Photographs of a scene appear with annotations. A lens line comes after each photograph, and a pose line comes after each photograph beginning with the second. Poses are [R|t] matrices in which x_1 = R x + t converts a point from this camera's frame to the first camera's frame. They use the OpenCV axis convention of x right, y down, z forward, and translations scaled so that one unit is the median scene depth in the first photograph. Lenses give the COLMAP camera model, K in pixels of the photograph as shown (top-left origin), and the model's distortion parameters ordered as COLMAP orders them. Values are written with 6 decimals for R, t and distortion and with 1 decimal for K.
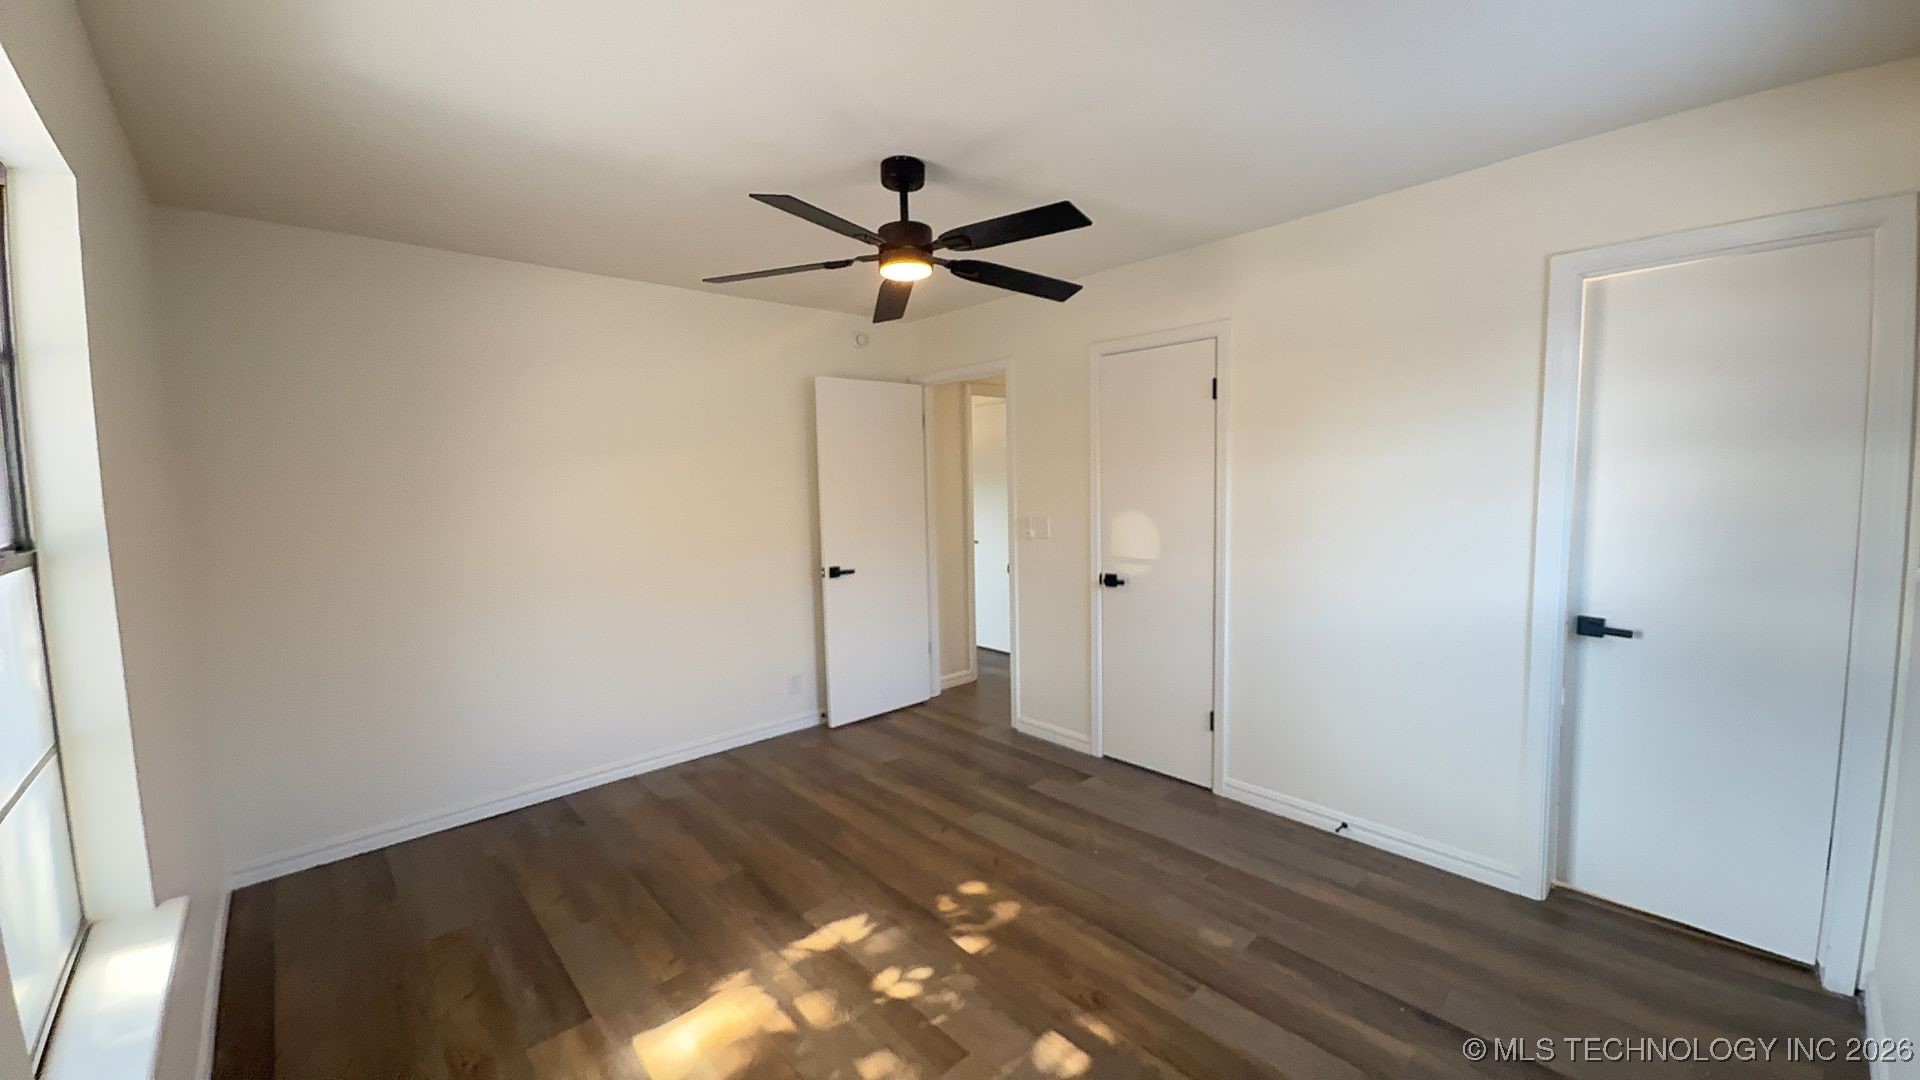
lens RADIAL K [[730.7, 0, 960.0], [0, 730.7, 540.0], [0, 0, 1]] dist [0.000082, -0.000002]
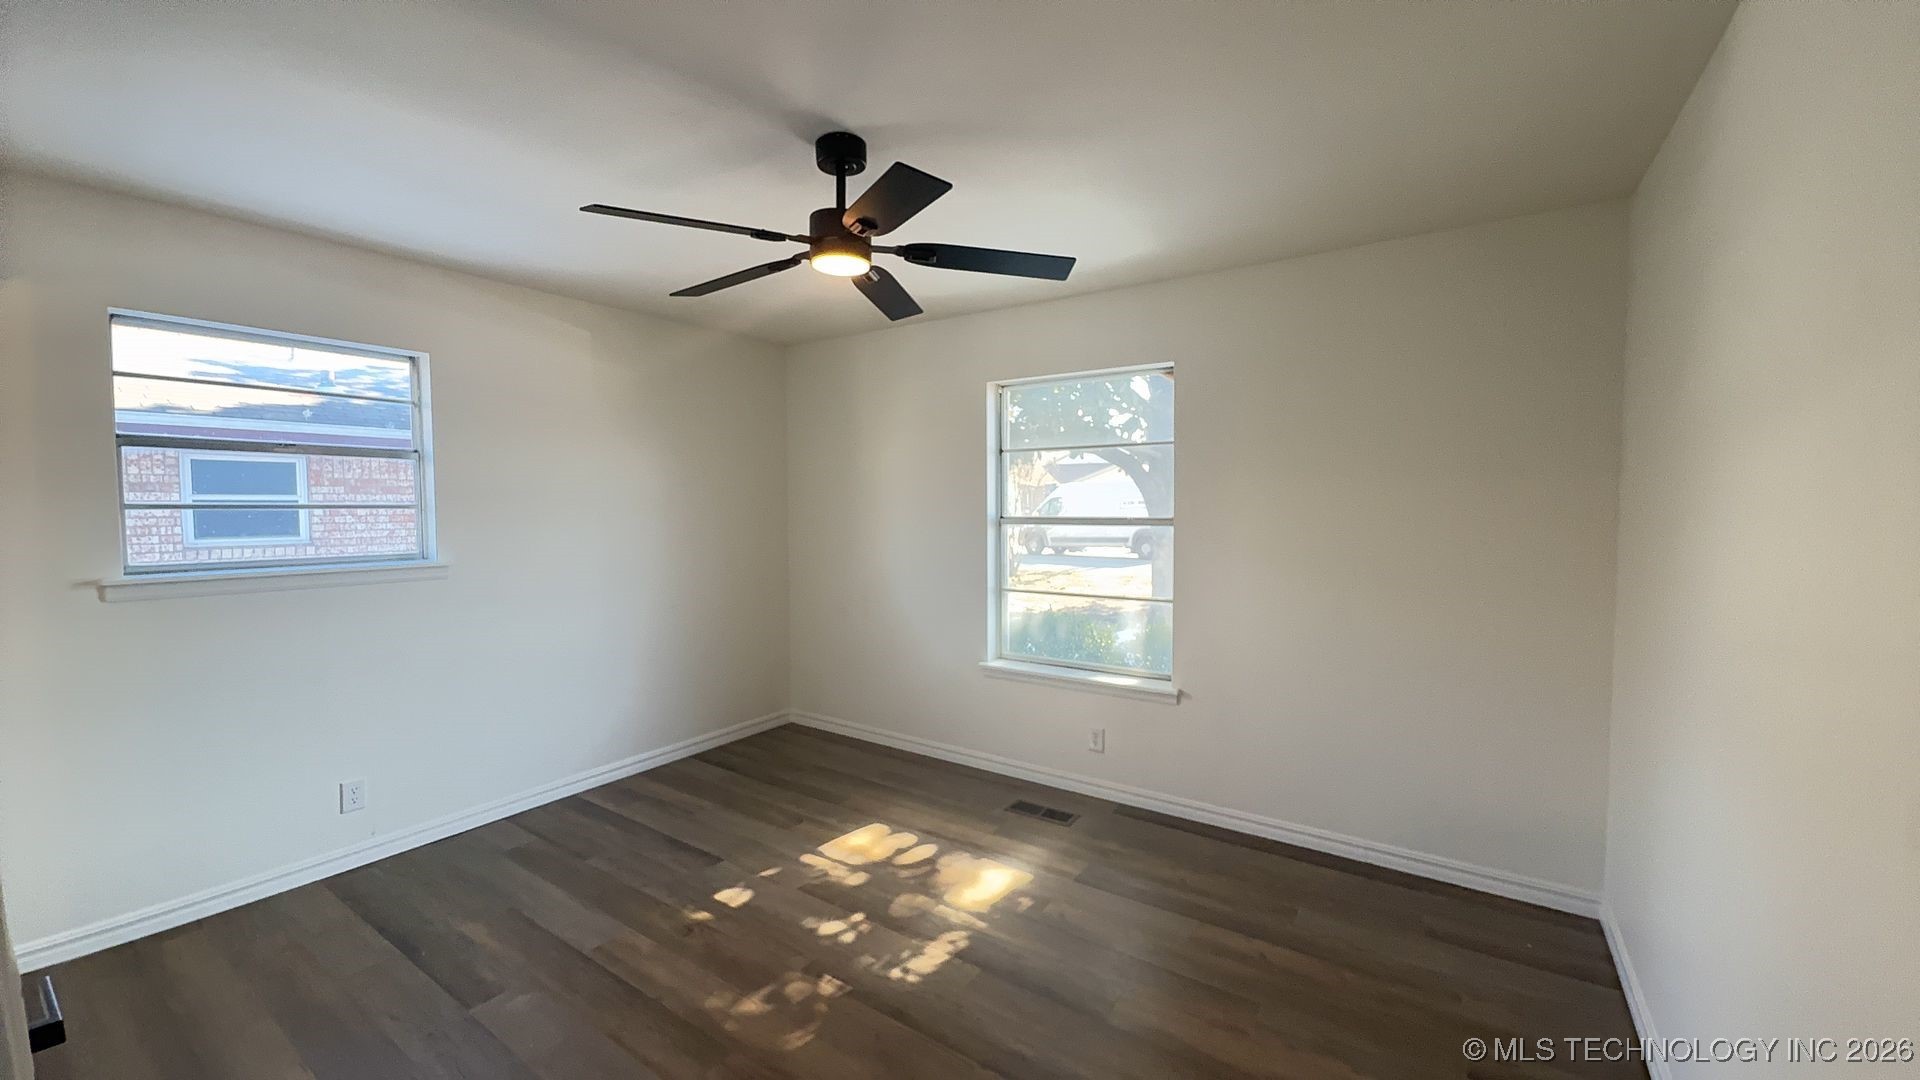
lens RADIAL K [[730.7, 0, 960.0], [0, 730.7, 540.0], [0, 0, 1]] dist [0.000082, -0.000002]
pose [[-0.977475, 0.029279, -0.209011, -0.017524], [0.001081, 0.991012, 0.133771, -0.172132], [0.211049, 0.130532, -0.968721, 2.114003]]
